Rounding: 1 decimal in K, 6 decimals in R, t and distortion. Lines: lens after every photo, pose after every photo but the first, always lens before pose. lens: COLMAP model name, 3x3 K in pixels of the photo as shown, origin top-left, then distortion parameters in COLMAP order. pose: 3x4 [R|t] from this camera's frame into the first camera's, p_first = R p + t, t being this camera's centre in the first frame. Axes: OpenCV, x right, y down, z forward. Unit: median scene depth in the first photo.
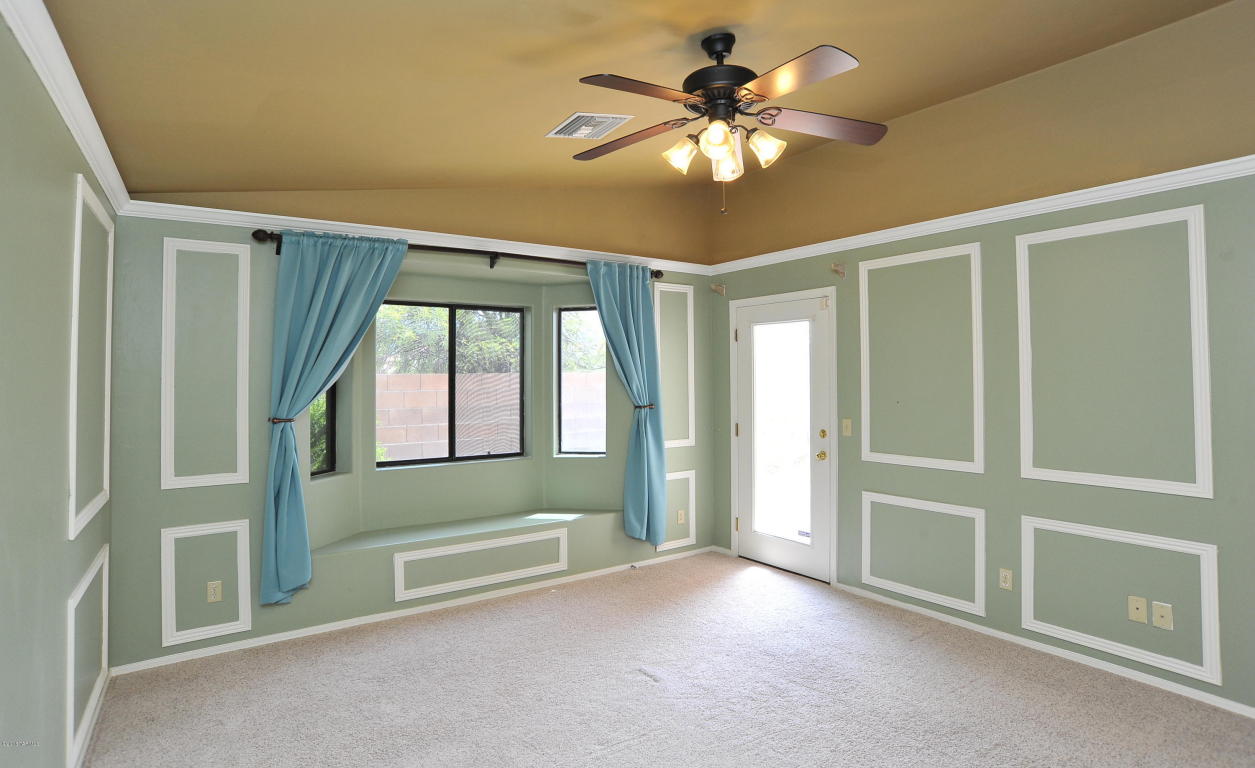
lens RADIAL K [[653.4, 0, 624.9], [0, 653.4, 353.4], [0, 0, 1]] dist [-0.114799, 0.065601]
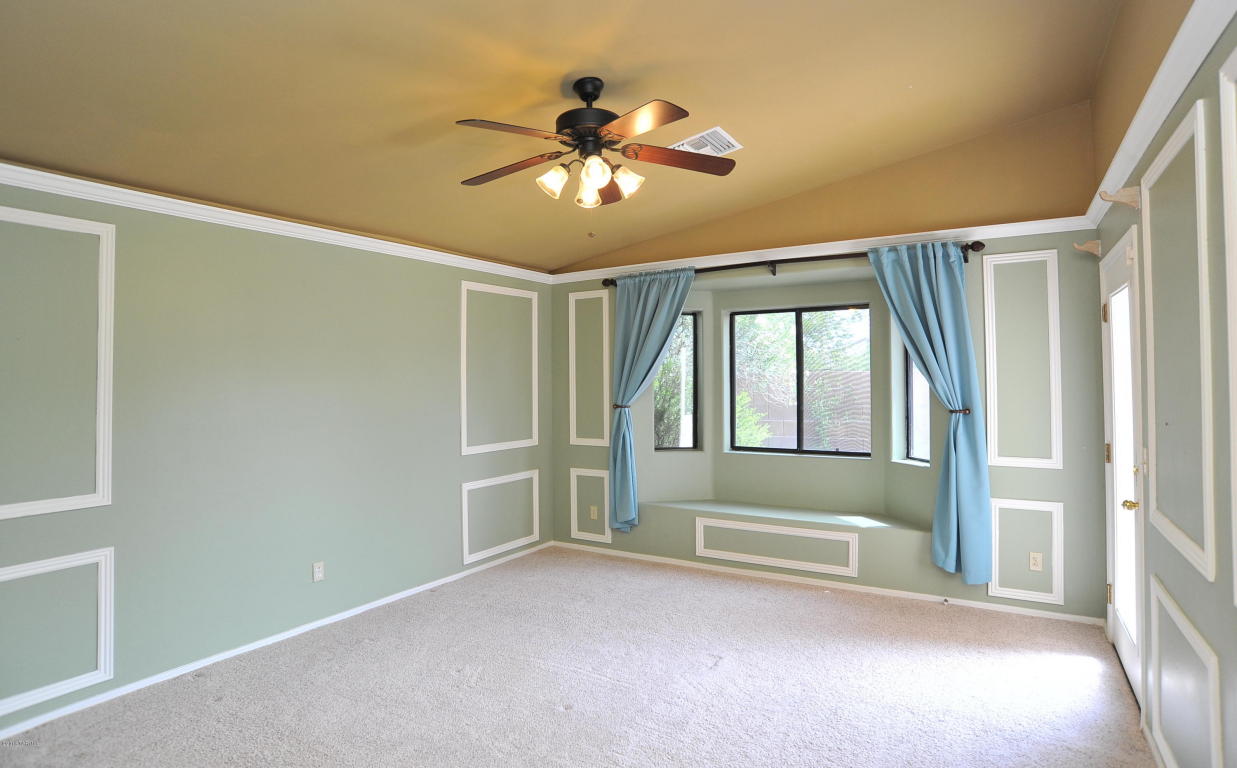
lens RADIAL K [[650.7, 0, 614.4], [0, 650.7, 363.7], [0, 0, 1]] dist [-0.091705, 0.033877]
pose [[0.383201, -0.016671, -0.923515, 0.901558], [0.037700, 0.999286, -0.002396, 0.010867], [0.922895, -0.033898, 0.383556, 0.443734]]
